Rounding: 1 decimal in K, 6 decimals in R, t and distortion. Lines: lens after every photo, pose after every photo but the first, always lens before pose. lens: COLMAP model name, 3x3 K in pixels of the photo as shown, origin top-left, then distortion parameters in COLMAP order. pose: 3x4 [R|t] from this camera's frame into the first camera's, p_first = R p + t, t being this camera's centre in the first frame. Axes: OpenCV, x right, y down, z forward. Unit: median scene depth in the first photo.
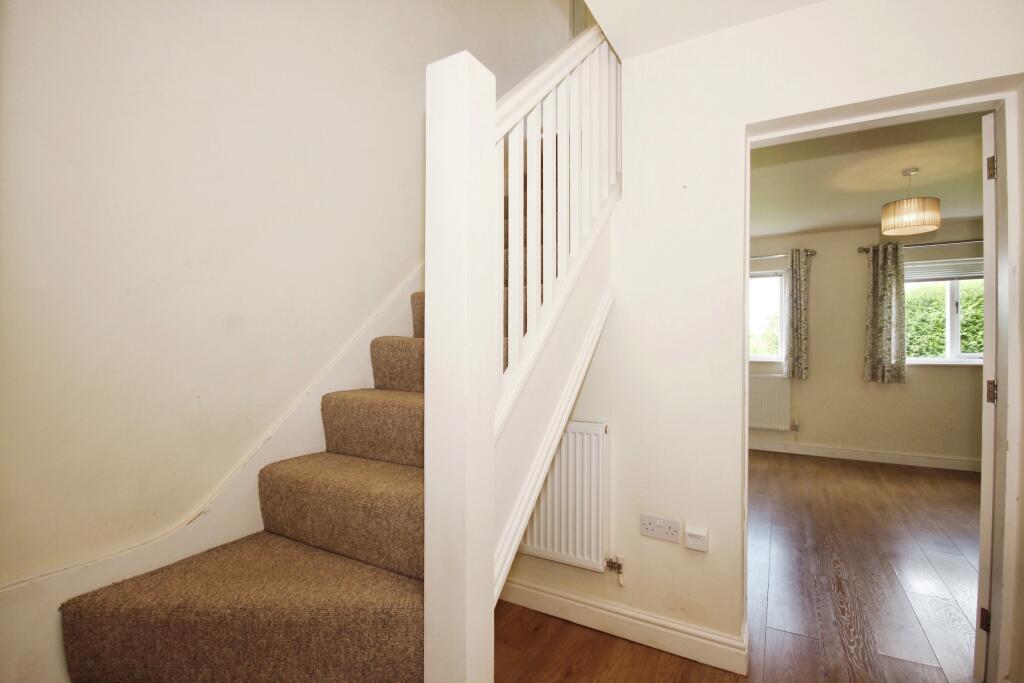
lens RADIAL K [[475.1, 0, 511.6], [0, 475.1, 340.6], [0, 0, 1]] dist [-0.001392, -0.000699]
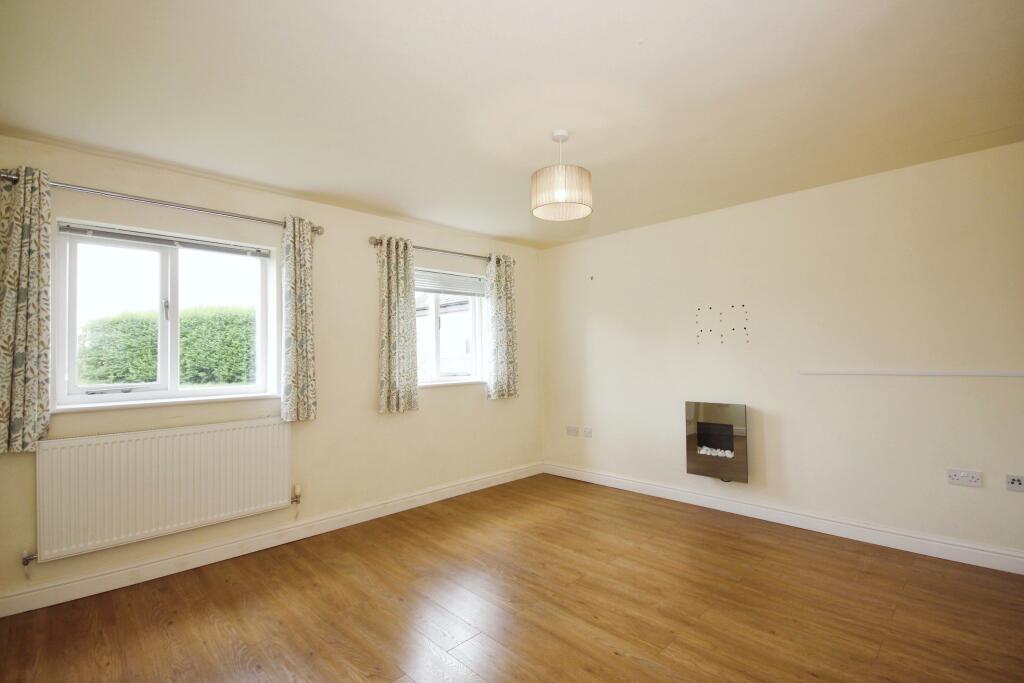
lens RADIAL K [[475.1, 0, 510.8], [0, 475.1, 346.9], [0, 0, 1]] dist [-0.001392, -0.000699]
pose [[0.270024, 0.008037, 0.962820, 0.067212], [0.012790, 0.999847, -0.011934, -0.008509], [-0.962769, 0.015537, 0.269880, 0.586055]]
